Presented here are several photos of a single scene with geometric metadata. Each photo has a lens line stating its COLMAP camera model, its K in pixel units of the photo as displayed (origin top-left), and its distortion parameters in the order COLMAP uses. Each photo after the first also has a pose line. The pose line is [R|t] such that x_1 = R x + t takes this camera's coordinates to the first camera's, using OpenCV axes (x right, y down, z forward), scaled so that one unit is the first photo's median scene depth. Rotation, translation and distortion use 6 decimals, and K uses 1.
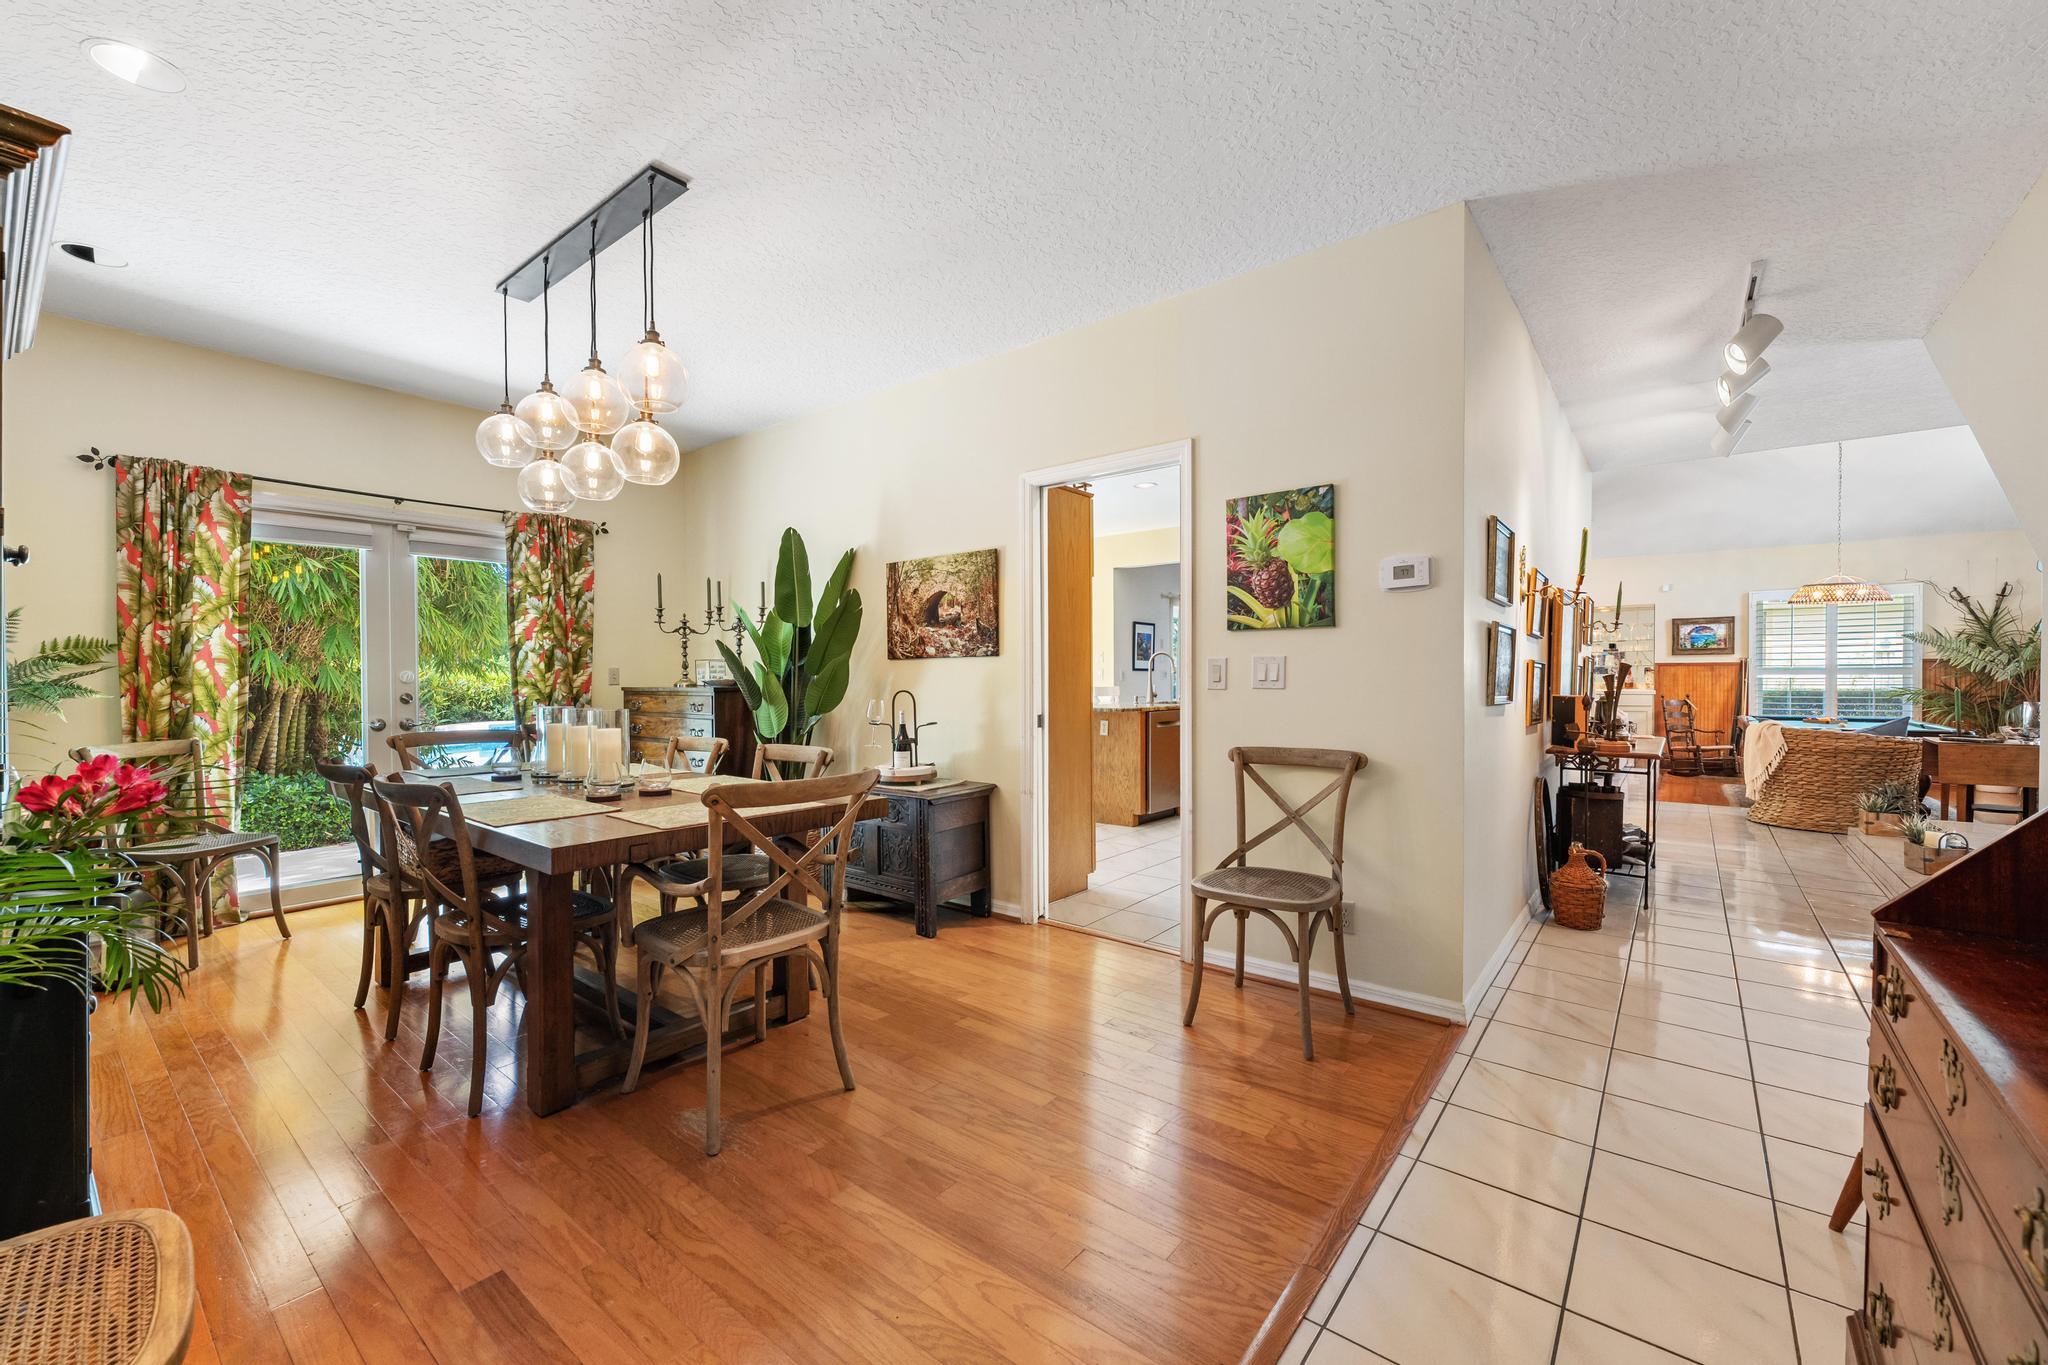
lens RADIAL K [[826.1, 0, 1016.3], [0, 826.1, 689.9], [0, 0, 1]] dist [-0.001246, 0.001027]
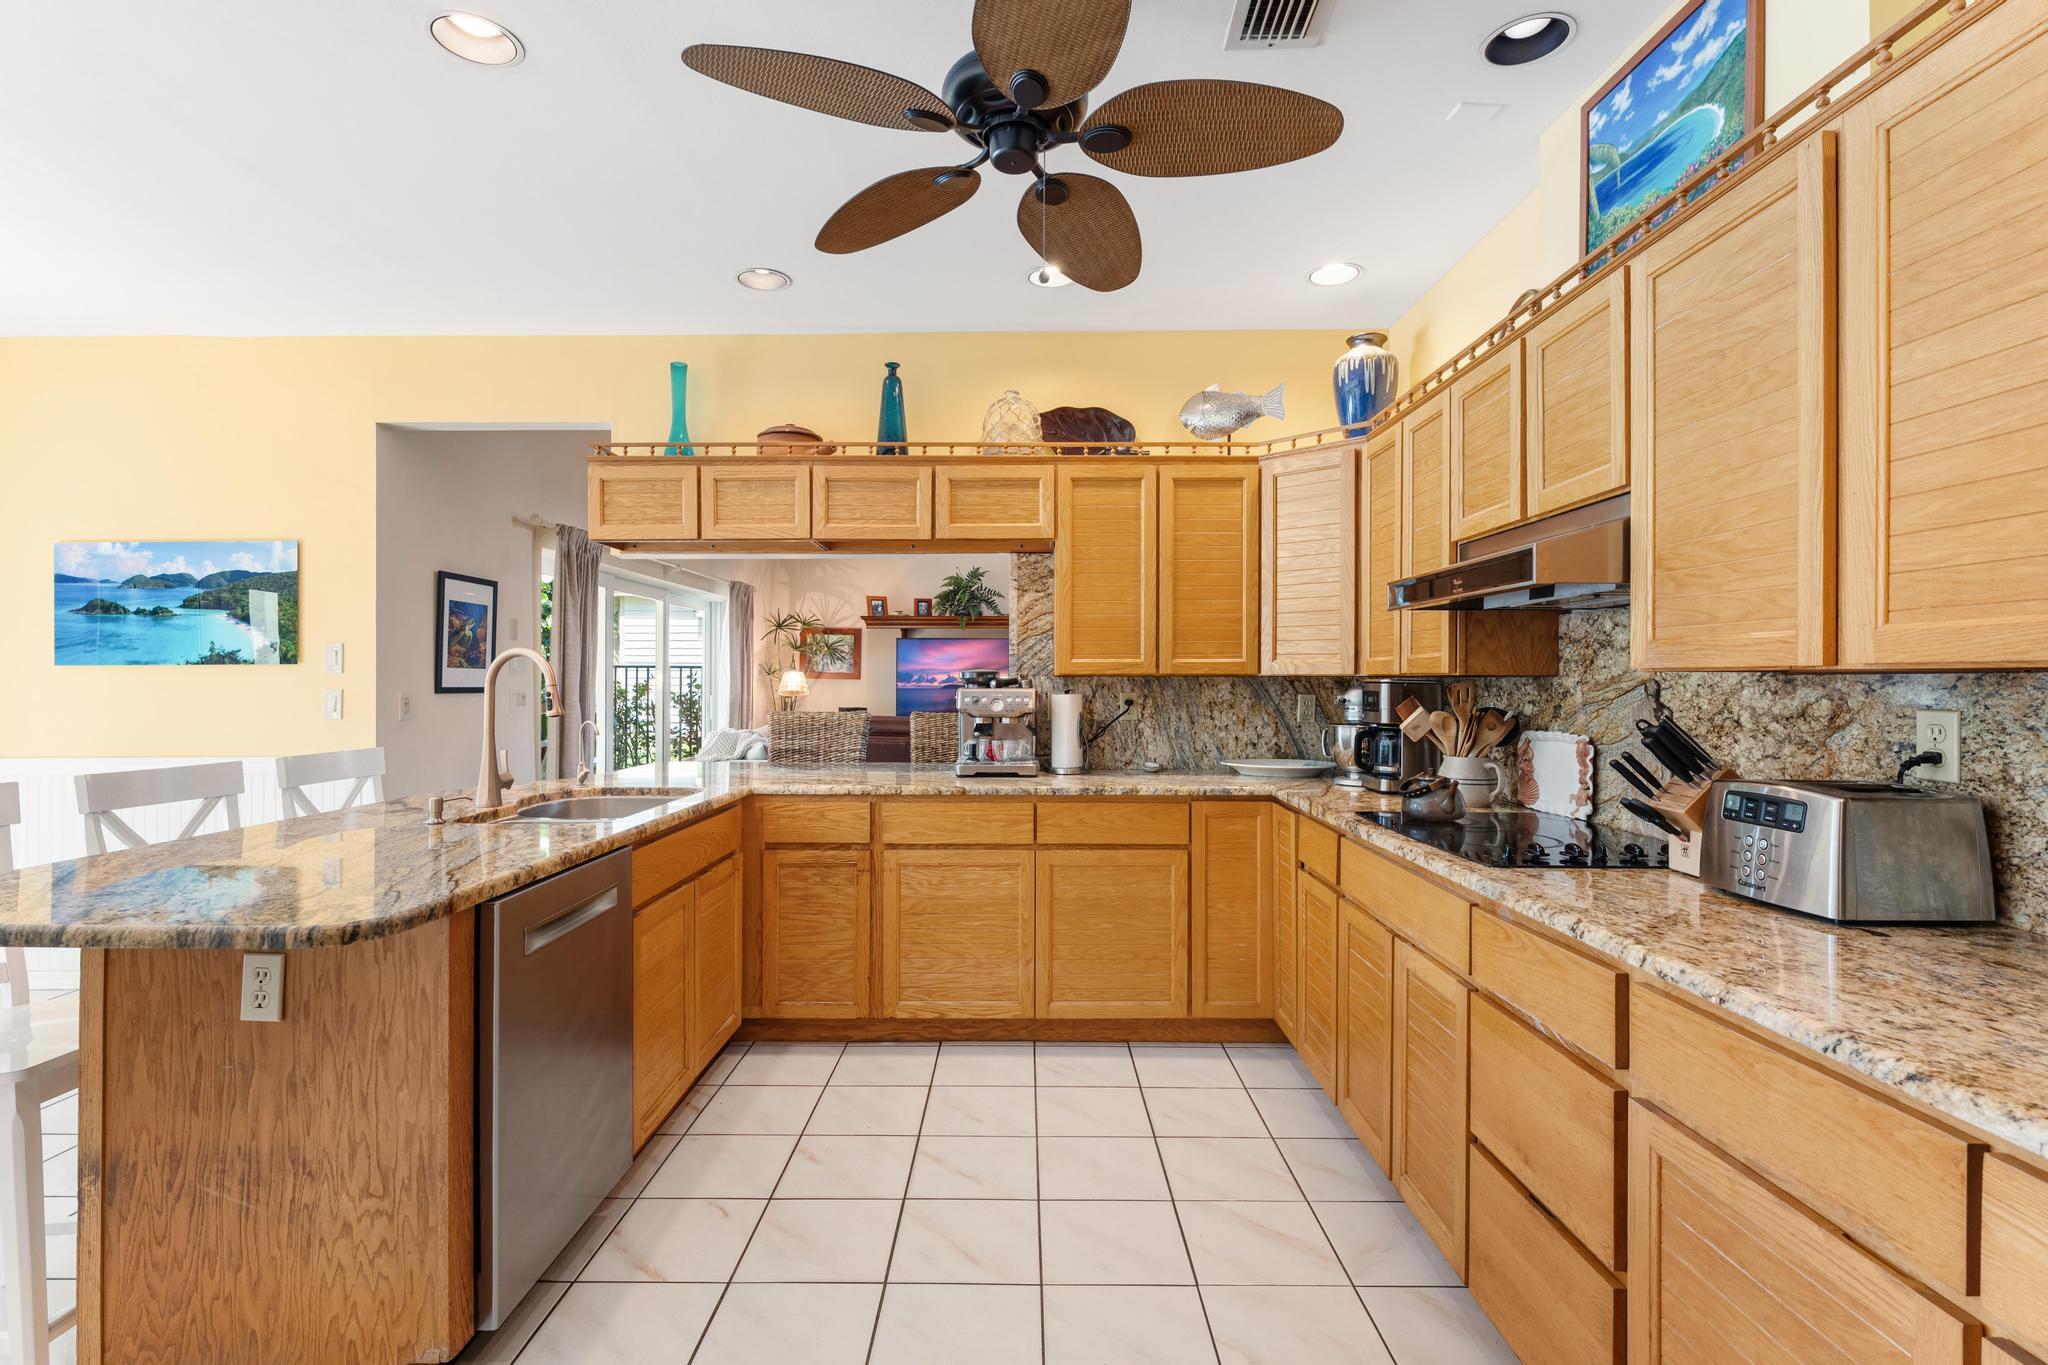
lens RADIAL K [[953.7, 0, 1024.2], [0, 953.7, 681.3], [0, 0, 1]] dist [0.000732, -0.001240]
pose [[0.777183, 0.003930, 0.629262, 0.138784], [0.004842, 0.999914, -0.012224, -0.042944], [-0.629255, 0.012547, 0.777097, 0.893549]]
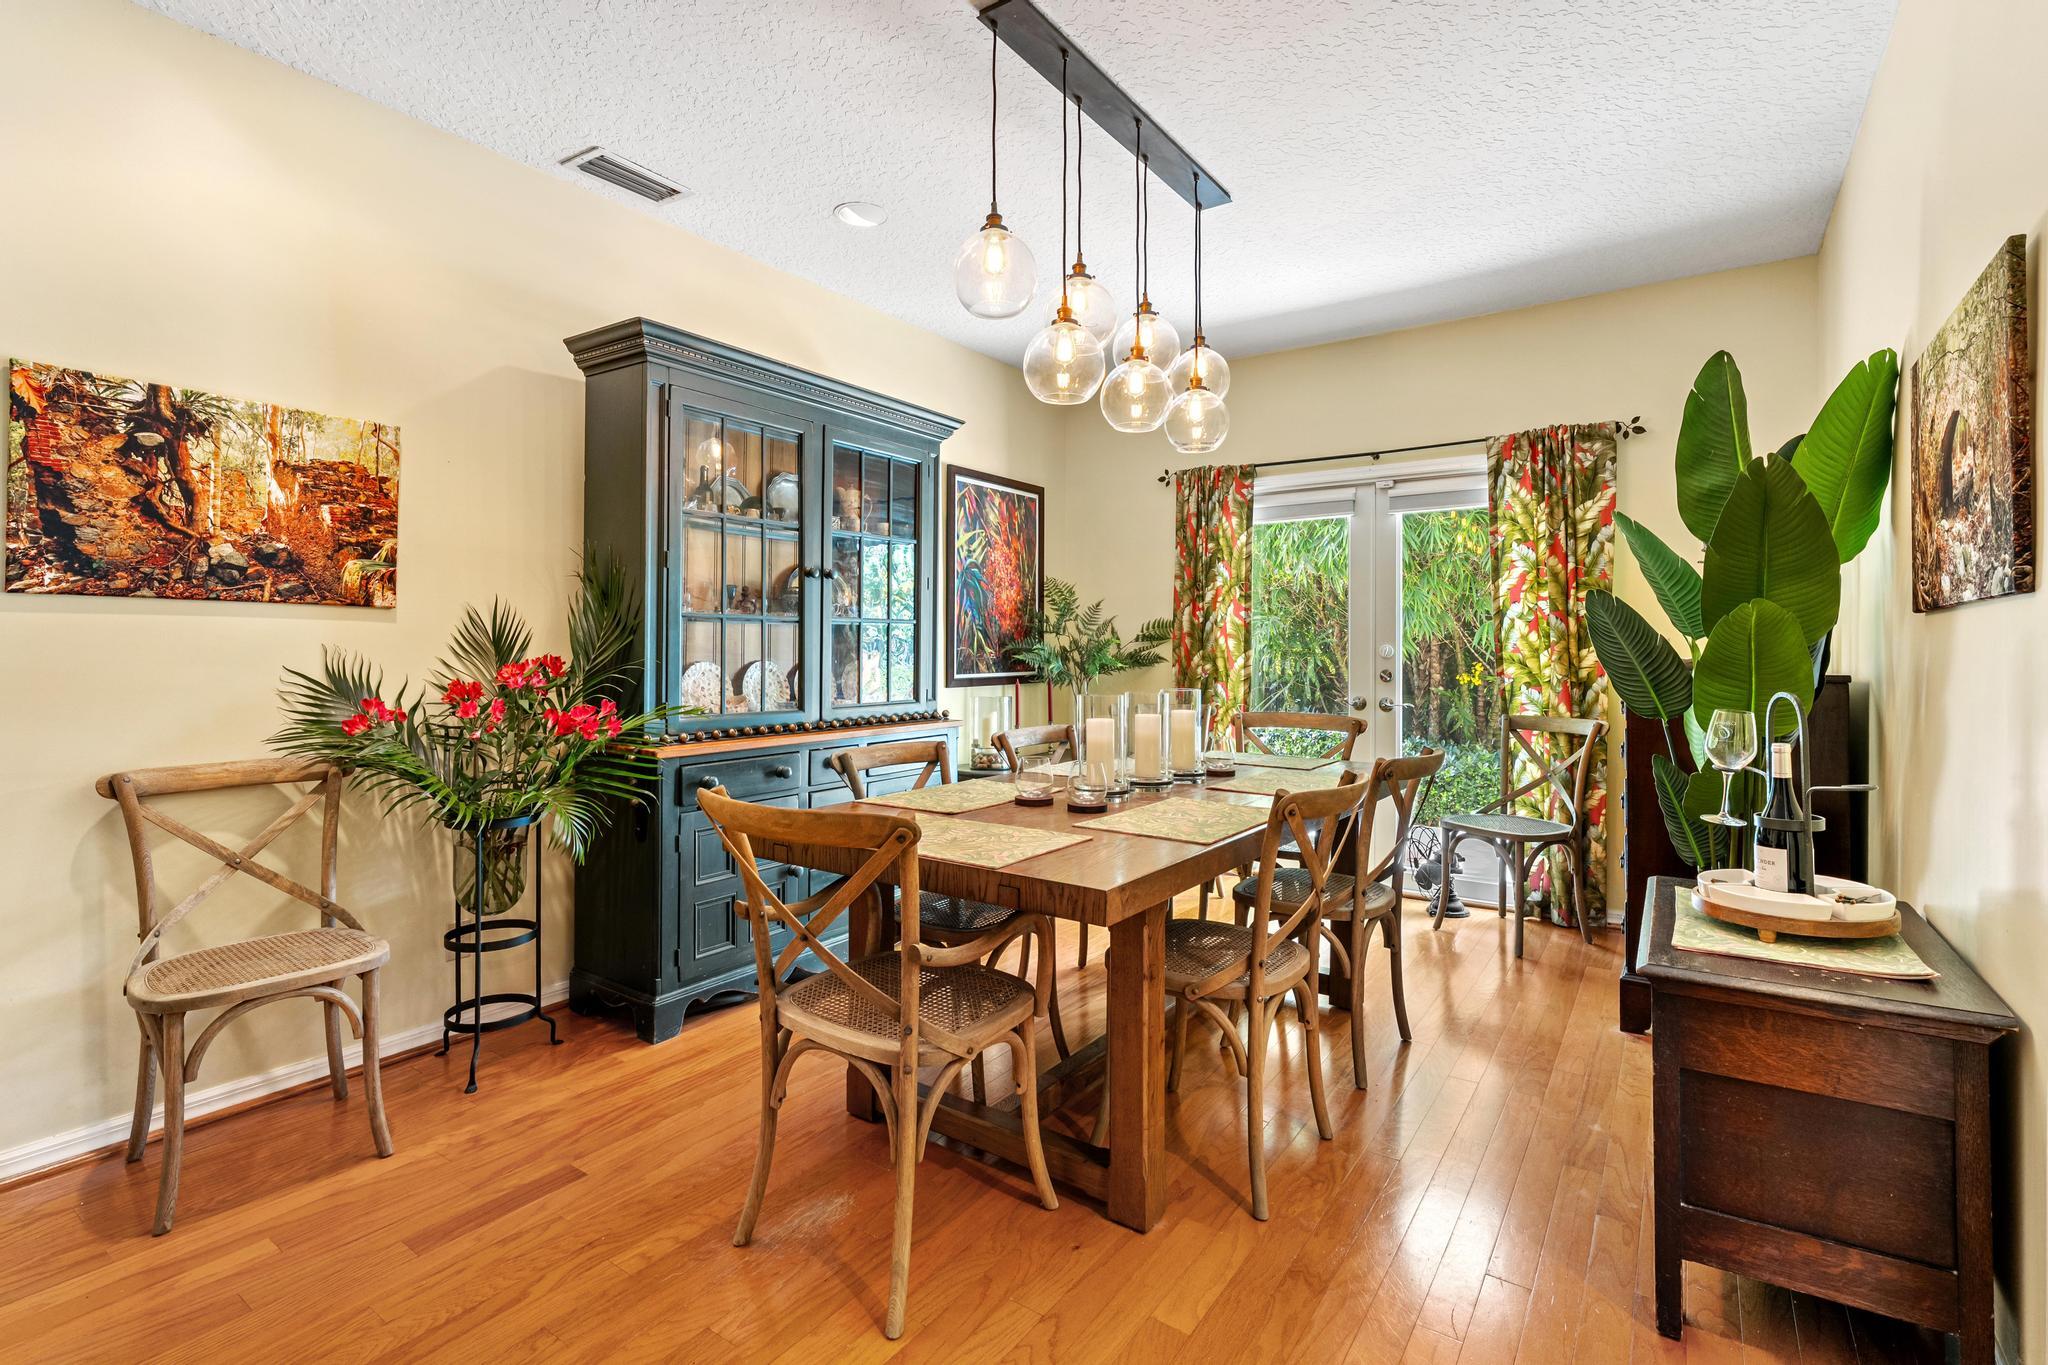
lens RADIAL K [[953.7, 0, 1015.6], [0, 953.7, 653.4], [0, 0, 1]] dist [0.000732, -0.001240]
pose [[0.068787, 0.009047, -0.997590, 0.239107], [-0.017520, 0.999816, 0.007859, -0.013468], [0.997478, 0.016937, 0.068933, 0.488178]]
